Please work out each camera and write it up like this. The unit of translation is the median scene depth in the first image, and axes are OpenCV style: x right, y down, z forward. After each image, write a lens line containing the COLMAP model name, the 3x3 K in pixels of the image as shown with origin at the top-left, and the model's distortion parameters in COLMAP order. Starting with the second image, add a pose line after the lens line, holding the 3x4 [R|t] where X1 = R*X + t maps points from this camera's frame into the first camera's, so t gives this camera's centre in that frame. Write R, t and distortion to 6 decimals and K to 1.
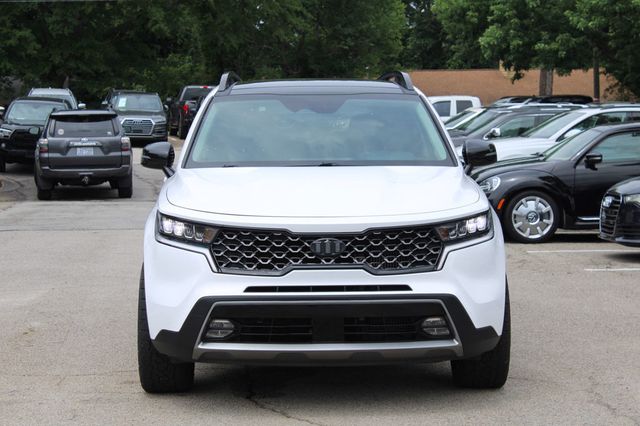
lens RADIAL K [[1585.1, 0, 319.0], [0, 1585.1, 209.4], [0, 0, 1]] dist [0.084440, 0.000000]
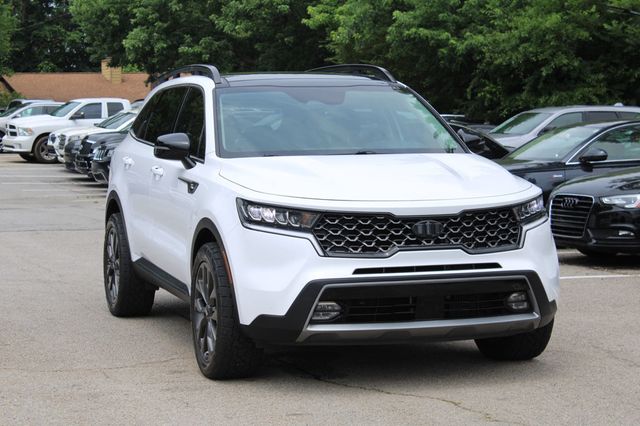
lens RADIAL K [[1585.1, 0, 321.0], [0, 1585.1, 214.8], [0, 0, 1]] dist [0.084440, 0.000000]
pose [[0.958971, -0.021210, 0.282710, -0.350501], [0.021206, 0.999770, 0.003074, 0.009520], [-0.282710, 0.003047, 0.959200, 0.013250]]
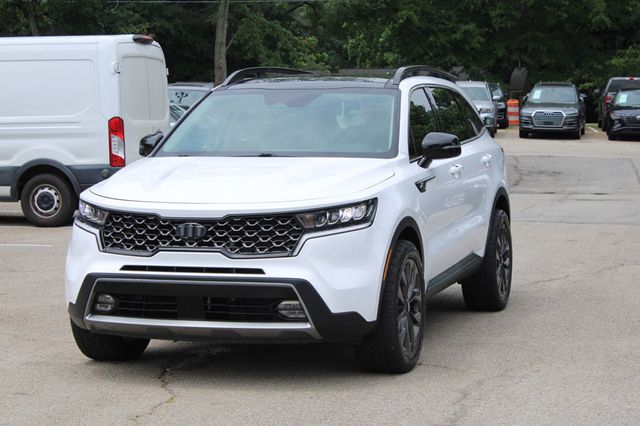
lens RADIAL K [[1585.1, 0, 320.2], [0, 1585.1, 213.3], [0, 0, 1]] dist [0.084440, 0.000000]
pose [[0.944713, 0.023510, -0.327054, 0.430990], [-0.020974, 0.999716, 0.011281, -0.002279], [0.327226, -0.003798, 0.944938, 0.008522]]
